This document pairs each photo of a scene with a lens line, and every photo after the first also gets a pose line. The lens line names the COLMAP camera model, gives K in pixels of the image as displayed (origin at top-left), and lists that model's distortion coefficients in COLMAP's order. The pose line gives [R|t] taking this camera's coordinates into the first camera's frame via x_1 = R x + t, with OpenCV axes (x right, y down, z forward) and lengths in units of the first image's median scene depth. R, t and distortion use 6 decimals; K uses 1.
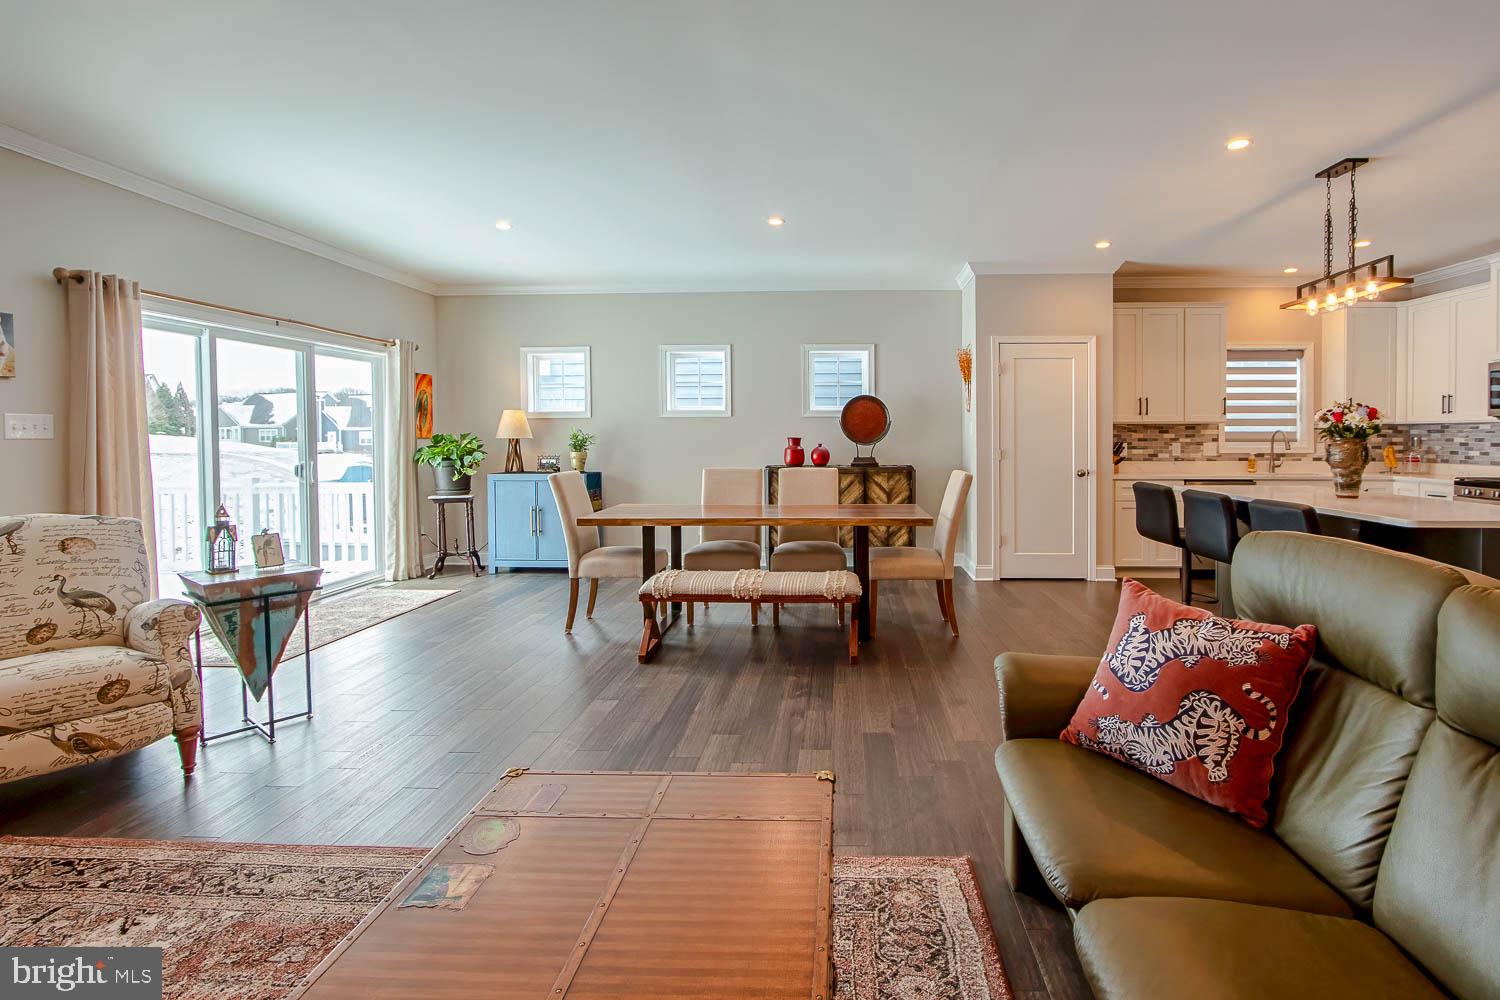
lens RADIAL K [[692.0, 0, 838.0], [0, 692.0, 447.4], [0, 0, 1]] dist [0.001936, -0.002194]
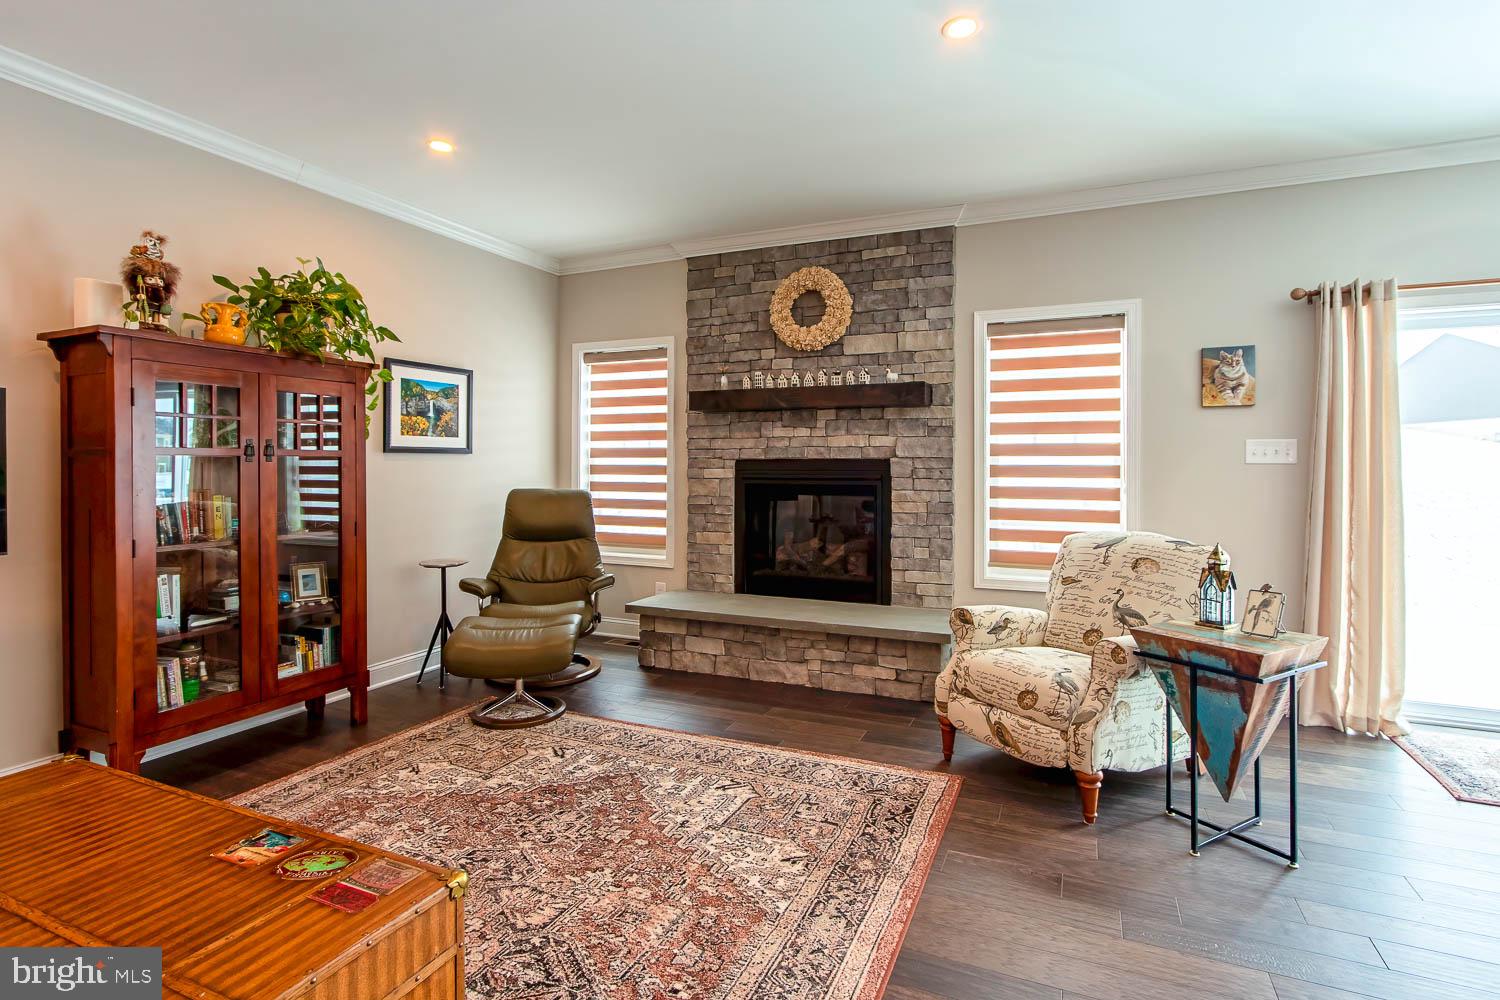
lens RADIAL K [[692.0, 0, 765.1], [0, 692.0, 465.4], [0, 0, 1]] dist [0.001936, -0.002194]
pose [[-0.359424, 0.008012, -0.933140, 0.098228], [-0.016193, 0.999759, 0.014821, -0.019854], [0.933034, 0.020437, -0.359208, 0.996329]]
